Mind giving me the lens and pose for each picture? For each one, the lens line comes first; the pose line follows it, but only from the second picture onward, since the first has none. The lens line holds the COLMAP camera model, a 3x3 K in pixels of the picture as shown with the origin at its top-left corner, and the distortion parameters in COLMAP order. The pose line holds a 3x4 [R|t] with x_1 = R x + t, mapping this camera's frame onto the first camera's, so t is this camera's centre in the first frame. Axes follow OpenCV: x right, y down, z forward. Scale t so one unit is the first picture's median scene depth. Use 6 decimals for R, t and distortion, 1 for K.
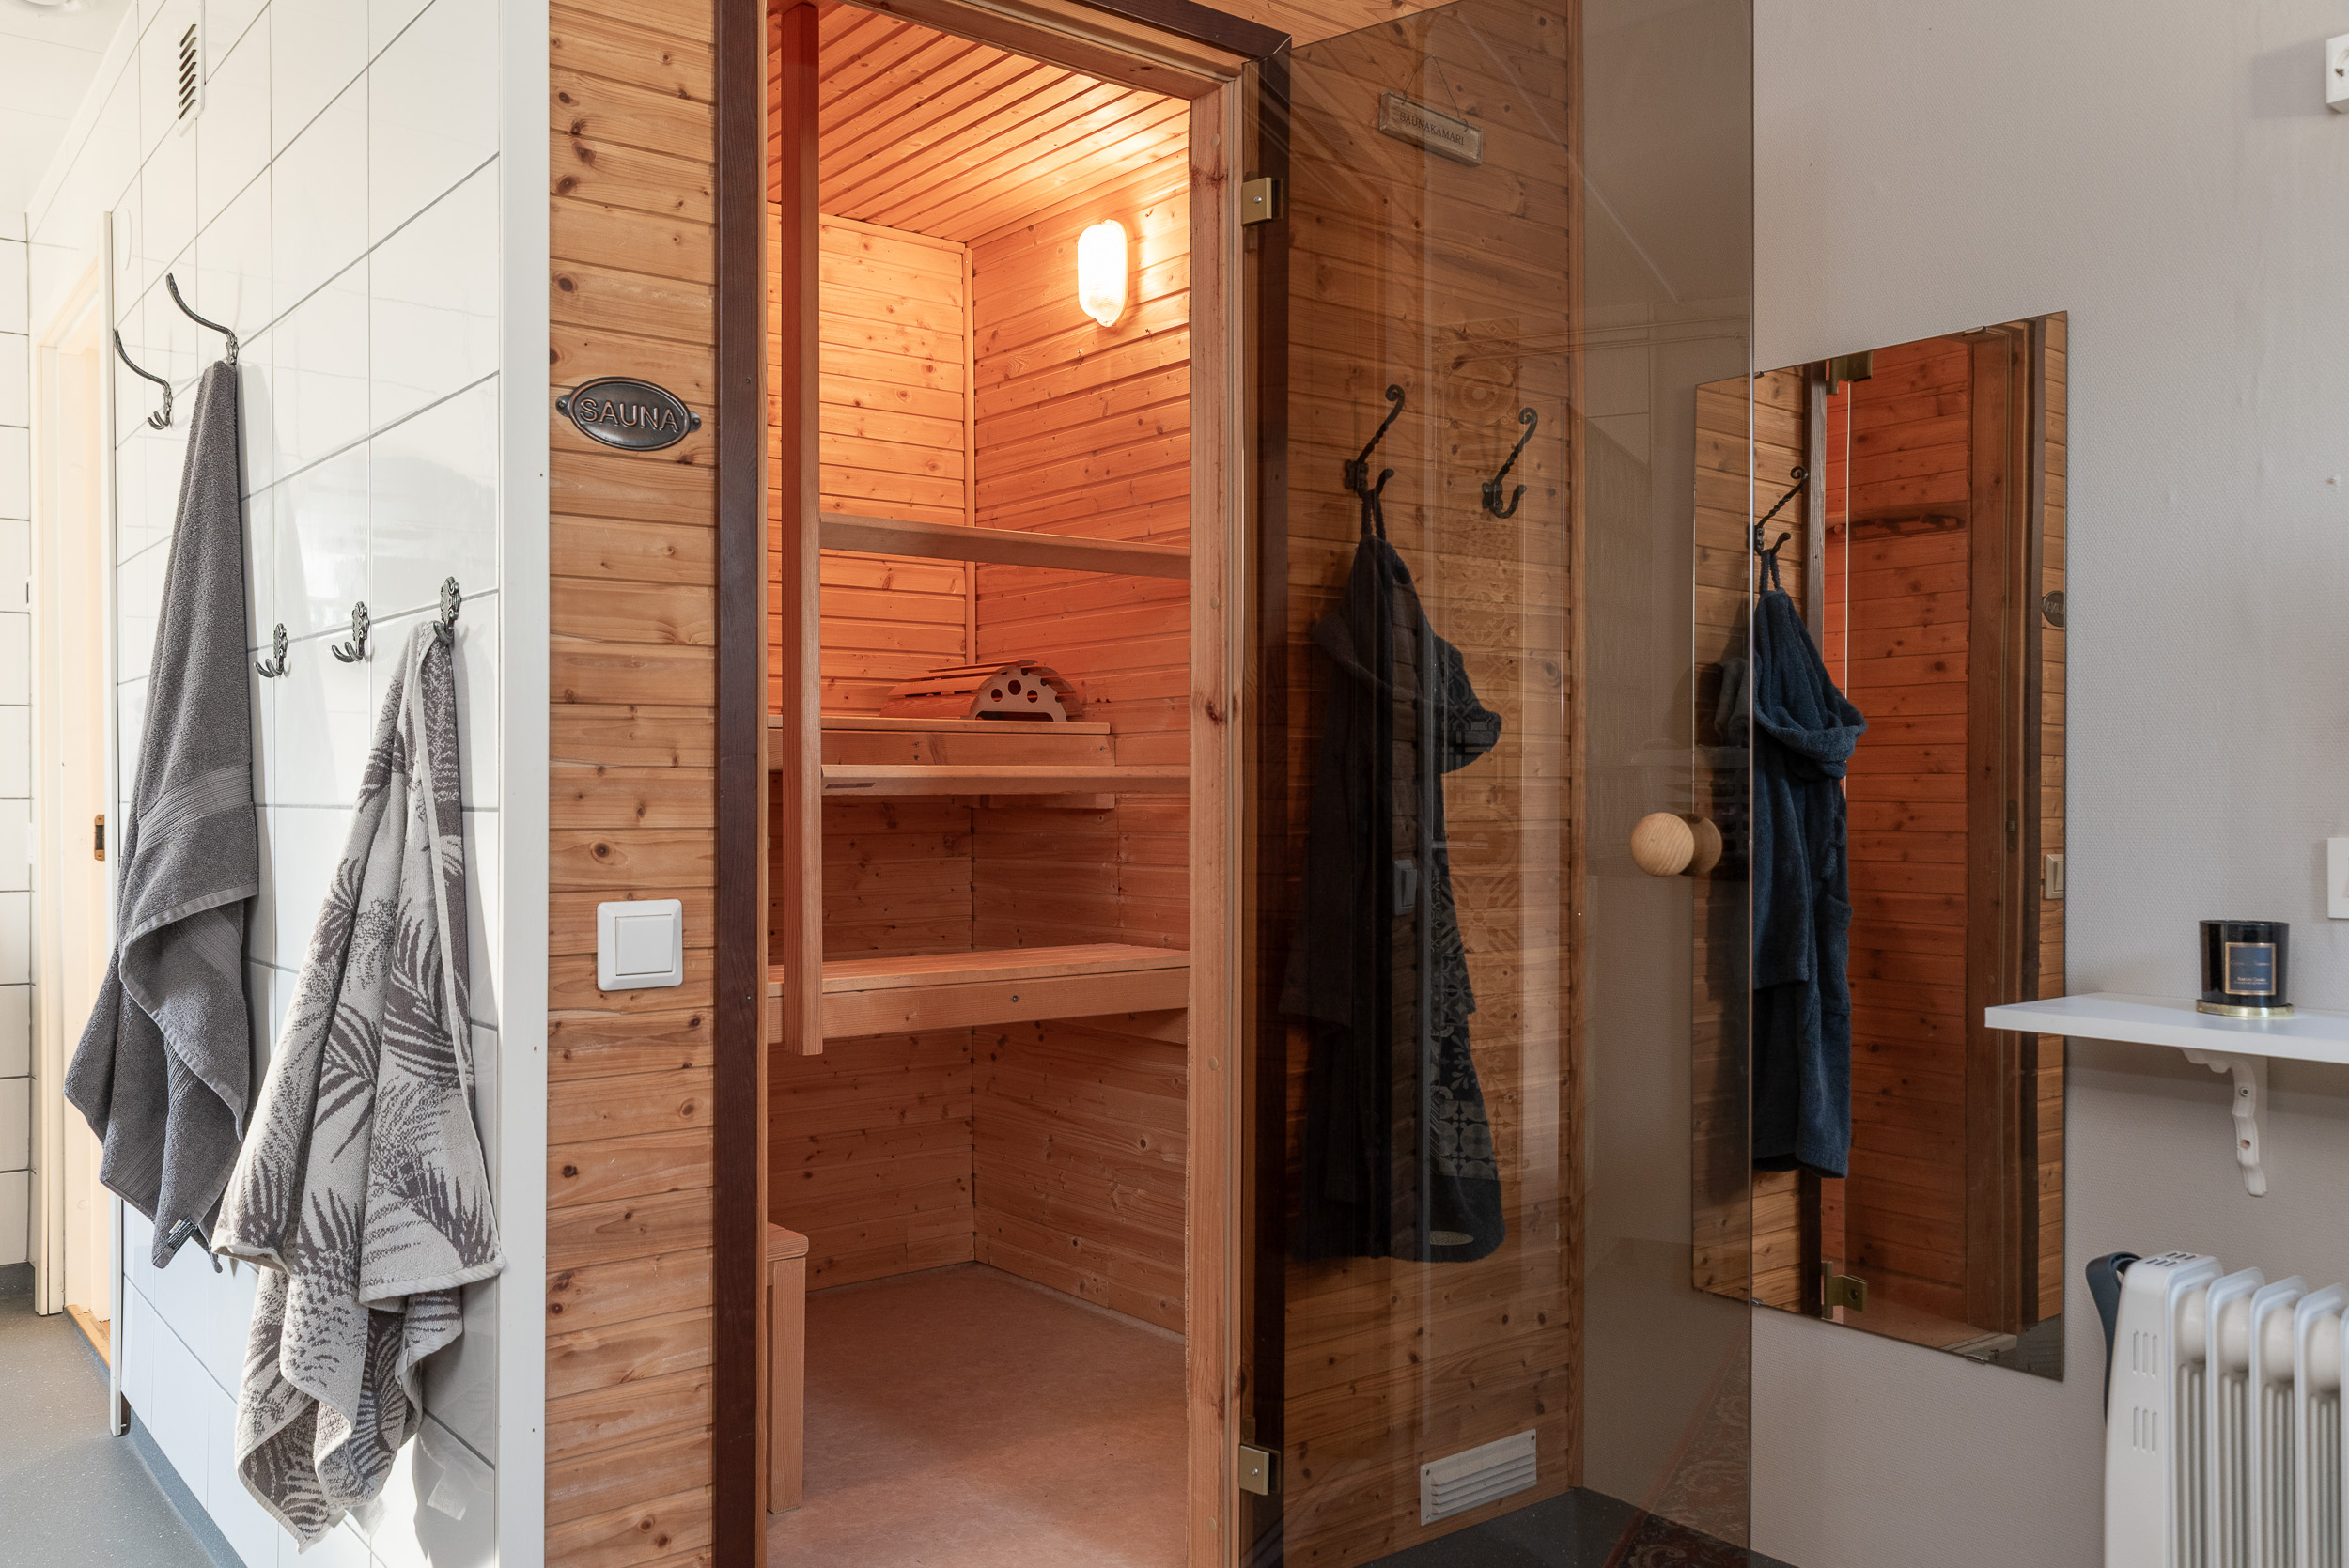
lens RADIAL K [[1813.9, 0, 1176.8], [0, 1813.9, 799.6], [0, 0, 1]] dist [0.000521, -0.004695]
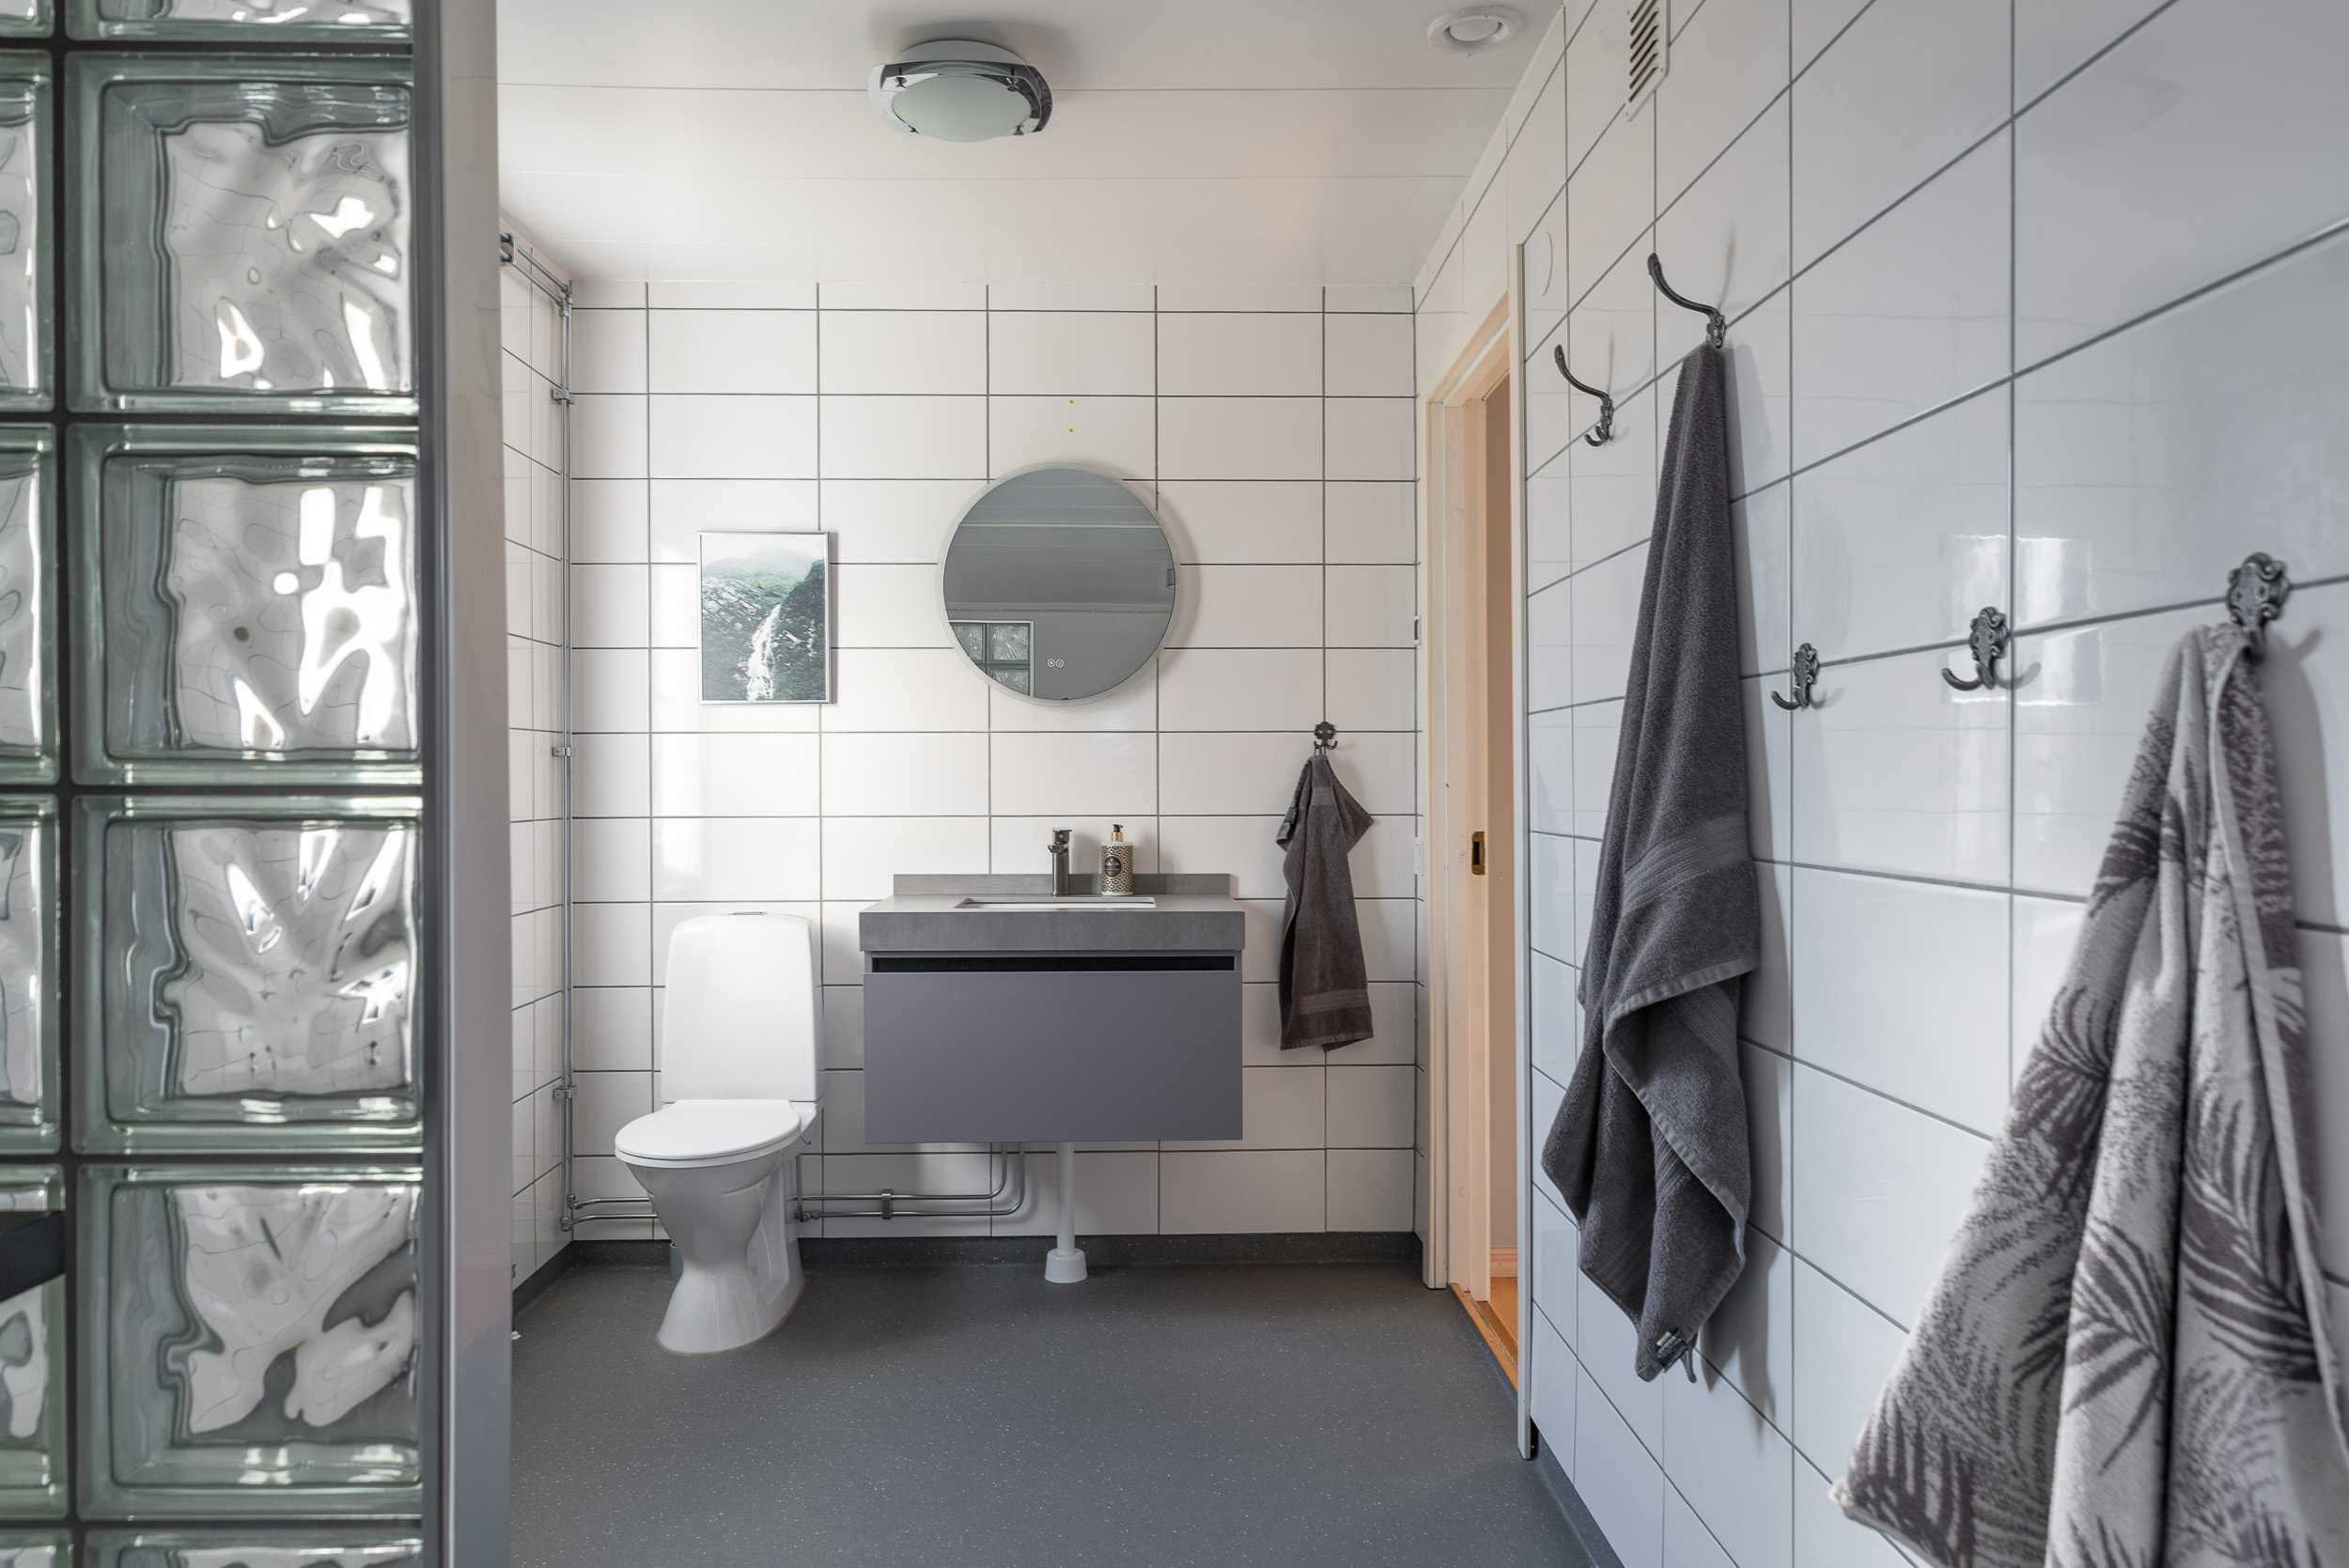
lens RADIAL K [[1582.7, 0, 1185.9], [0, 1582.7, 789.9], [0, 0, 1]] dist [0.018180, -0.013822]
pose [[0.793263, -0.000854, -0.608878, -0.273345], [0.001435, 0.999999, 0.000466, -0.030938], [0.608877, -0.001243, 0.793264, 0.256020]]
